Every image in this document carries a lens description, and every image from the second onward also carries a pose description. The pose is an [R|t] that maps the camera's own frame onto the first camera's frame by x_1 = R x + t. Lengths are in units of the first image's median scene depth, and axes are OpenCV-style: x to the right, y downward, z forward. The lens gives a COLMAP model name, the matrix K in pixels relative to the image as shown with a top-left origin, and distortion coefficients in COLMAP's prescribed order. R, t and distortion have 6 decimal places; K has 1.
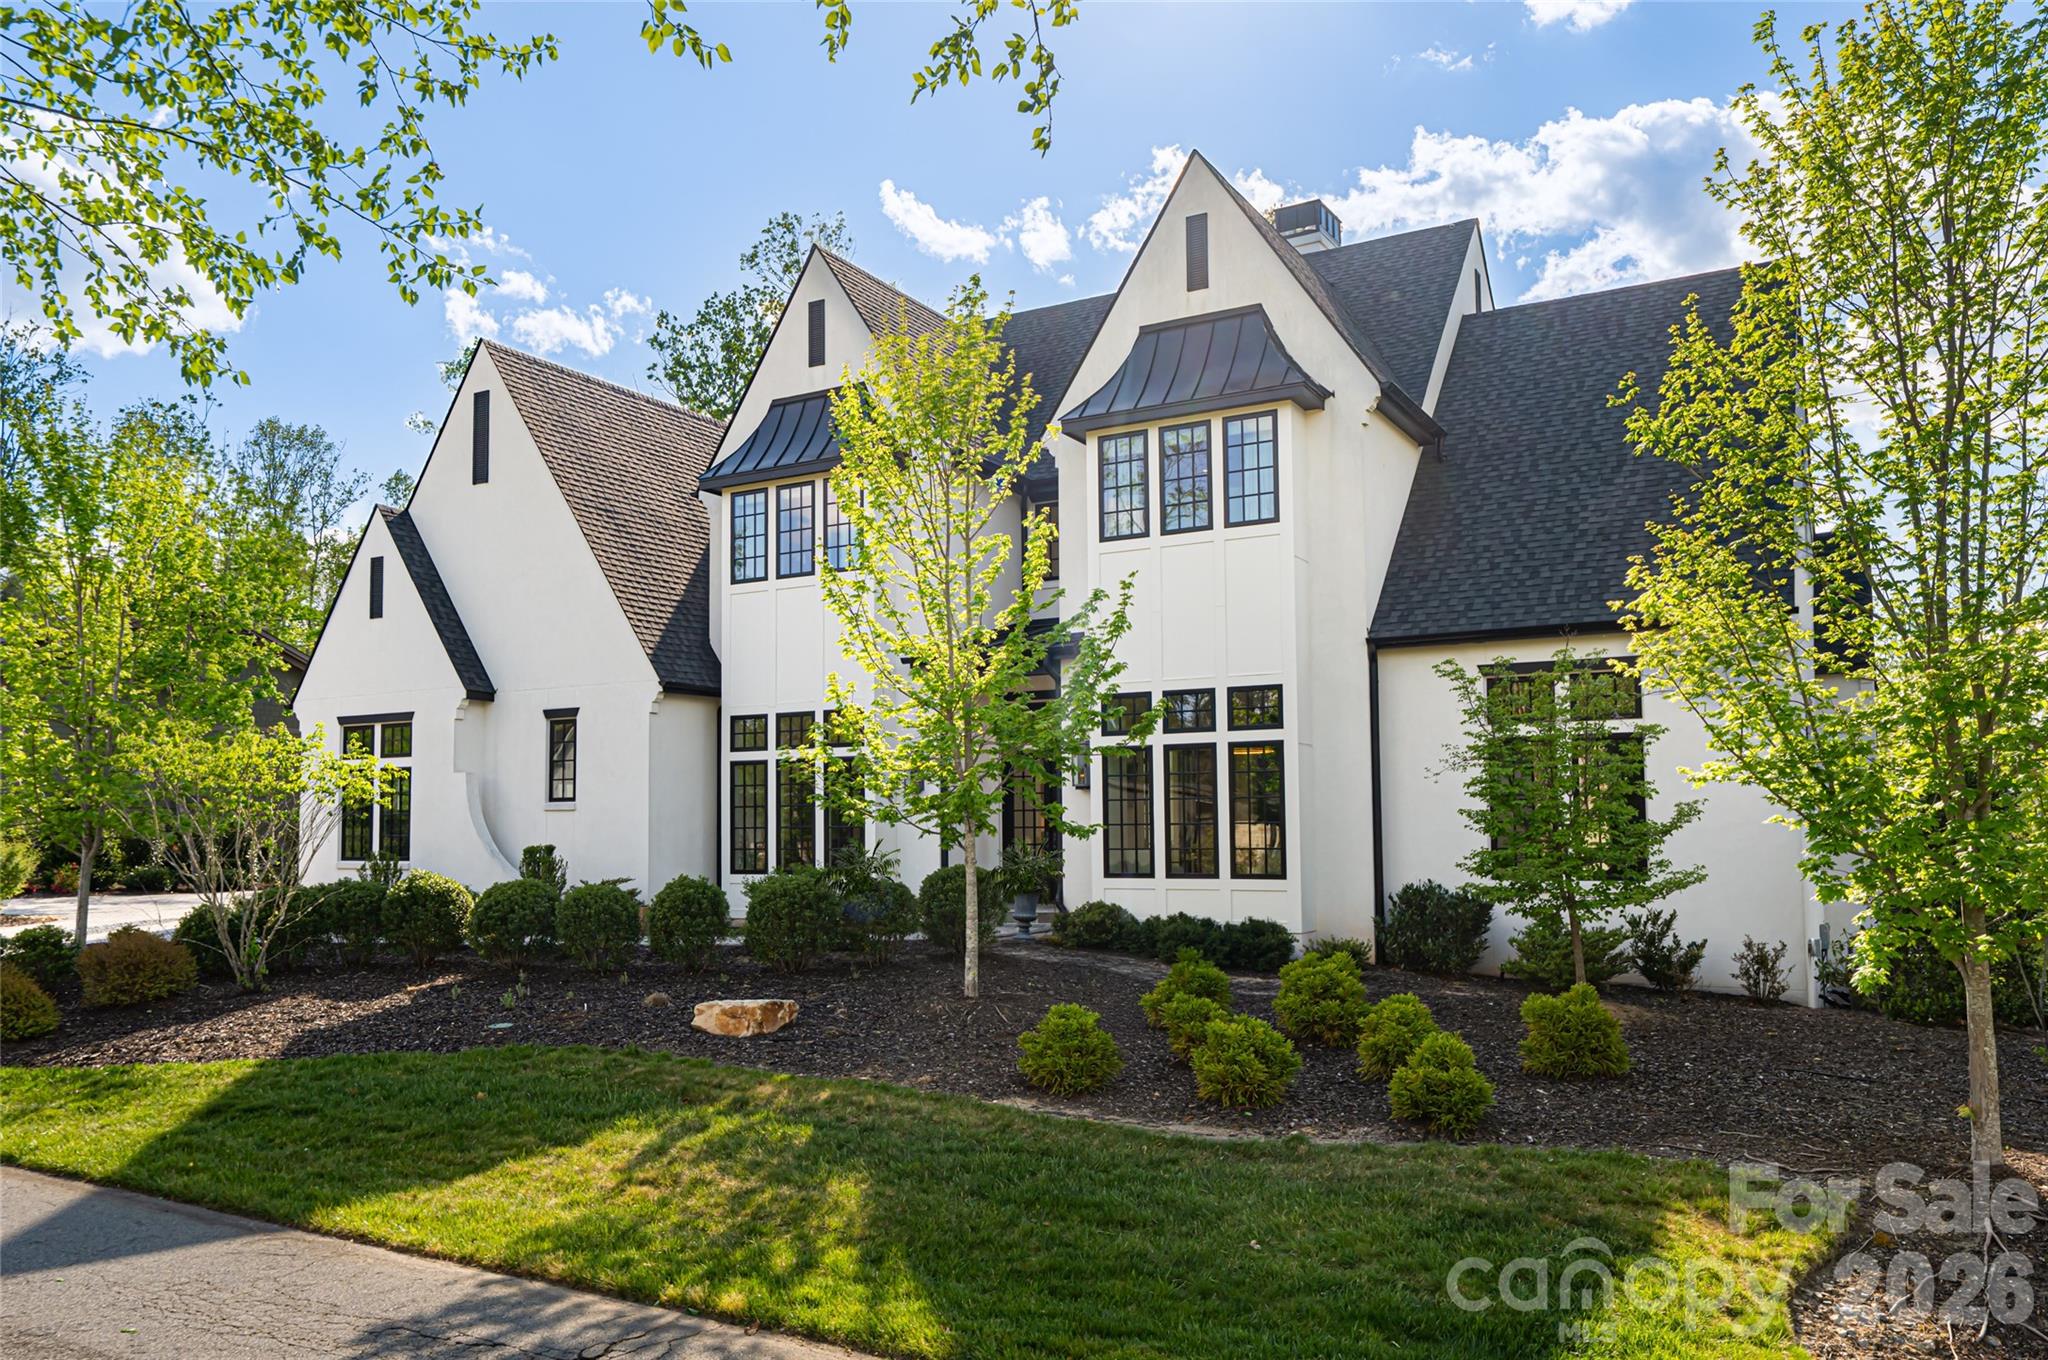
lens RADIAL K [[1486.8, 0, 1022.9], [0, 1486.8, 715.9], [0, 0, 1]] dist [-0.002588, -0.000084]
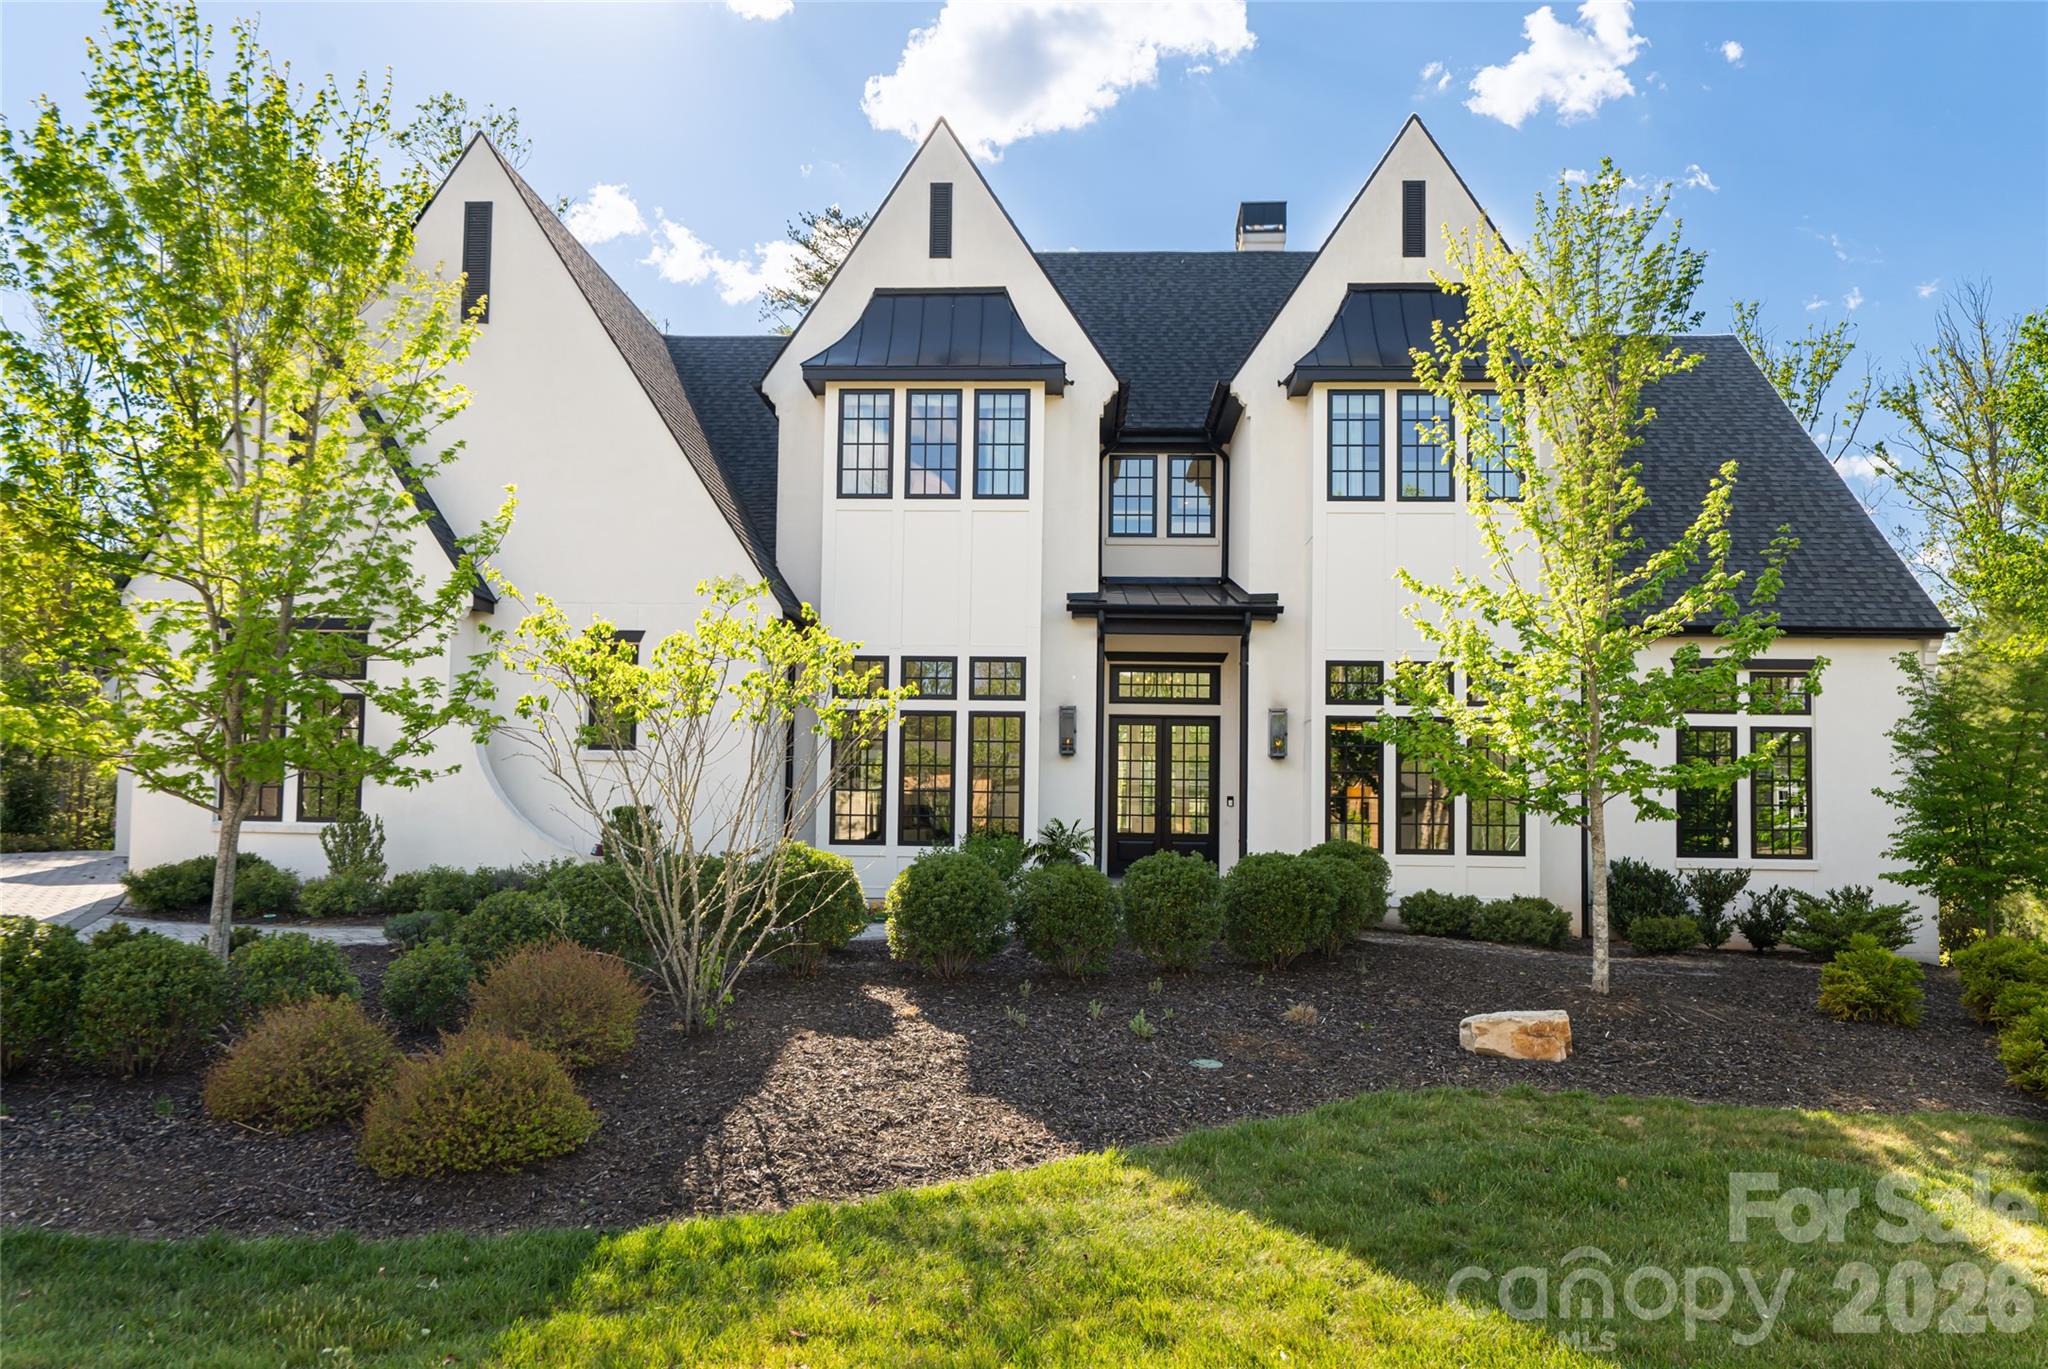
lens RADIAL K [[1383.3, 0, 1024.0], [0, 1383.3, 684.5], [0, 0, 1]] dist [-0.006688, -0.000583]
pose [[0.891762, 0.057406, 0.448848, -0.443987], [-0.056353, 0.998287, -0.015717, 0.022194], [-0.448981, -0.011278, 0.893470, 0.256584]]
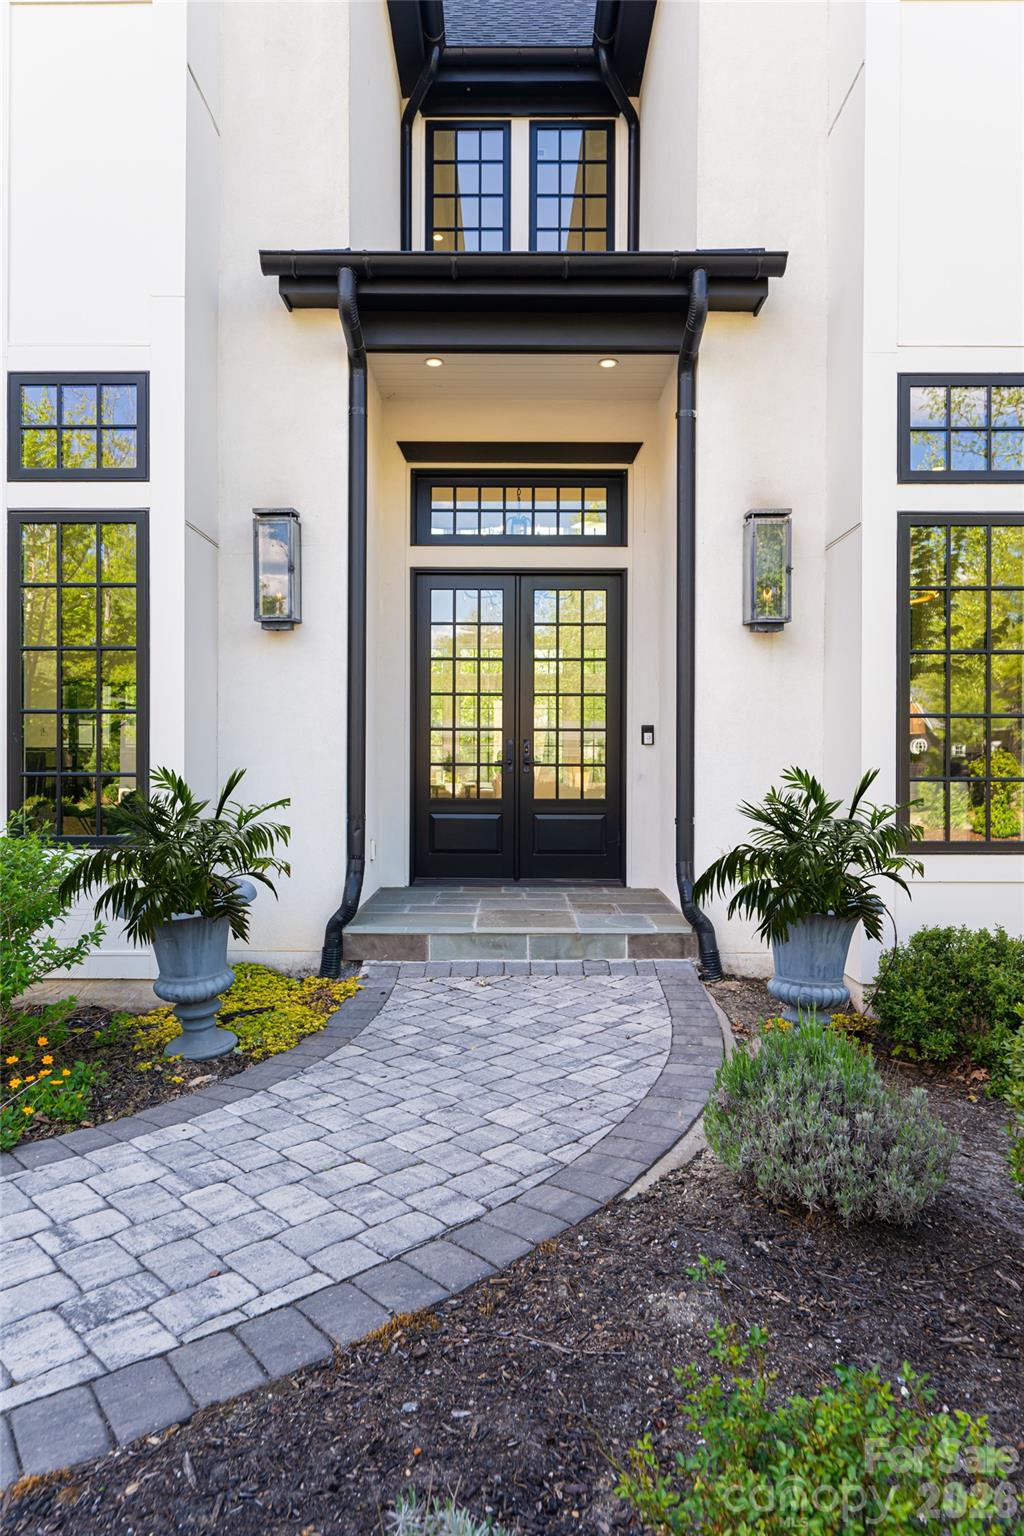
lens RADIAL K [[1009.5, 0, 511.8], [0, 1009.5, 741.9], [0, 0, 1]] dist [-0.002241, -0.000336]
pose [[0.870132, 0.010796, 0.492701, 0.219888], [-0.045719, 0.997217, 0.058890, 0.102981], [-0.490694, -0.073768, 0.868204, 1.228437]]
